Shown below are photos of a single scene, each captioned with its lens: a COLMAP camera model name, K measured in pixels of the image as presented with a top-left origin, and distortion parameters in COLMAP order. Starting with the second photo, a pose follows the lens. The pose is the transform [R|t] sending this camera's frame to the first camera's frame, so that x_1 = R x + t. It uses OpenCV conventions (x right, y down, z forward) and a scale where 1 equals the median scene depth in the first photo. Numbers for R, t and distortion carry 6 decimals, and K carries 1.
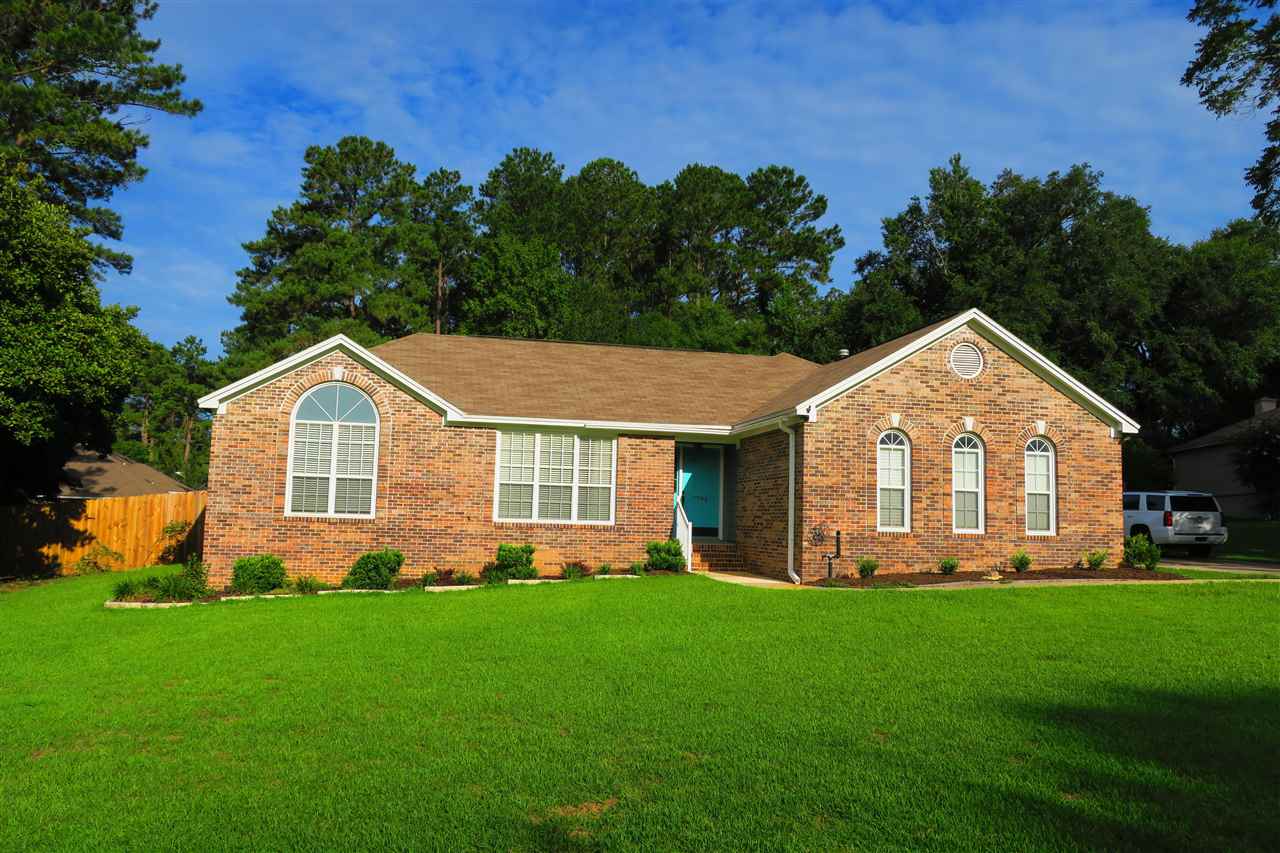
lens RADIAL K [[1001.6, 0, 639.9], [0, 1001.6, 427.4], [0, 0, 1]] dist [-0.001992, -0.002082]
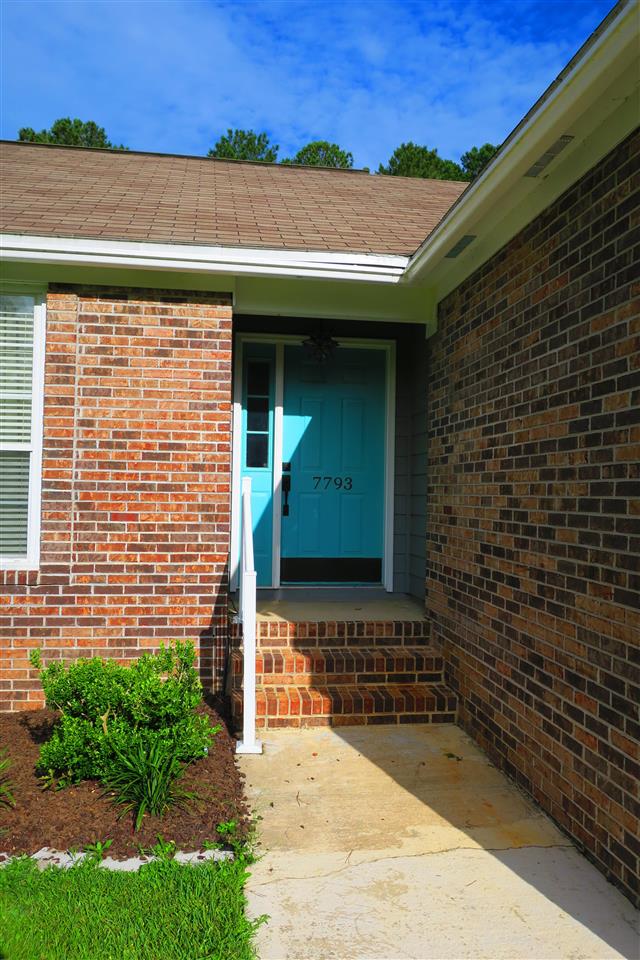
lens RADIAL K [[751.2, 0, 321.4], [0, 751.2, 480.8], [0, 0, 1]] dist [-0.001992, -0.002082]
pose [[0.996775, -0.010626, -0.079540, 0.081530], [0.017066, 0.996590, 0.080723, 0.049855], [0.078411, -0.081820, 0.993558, 0.748383]]
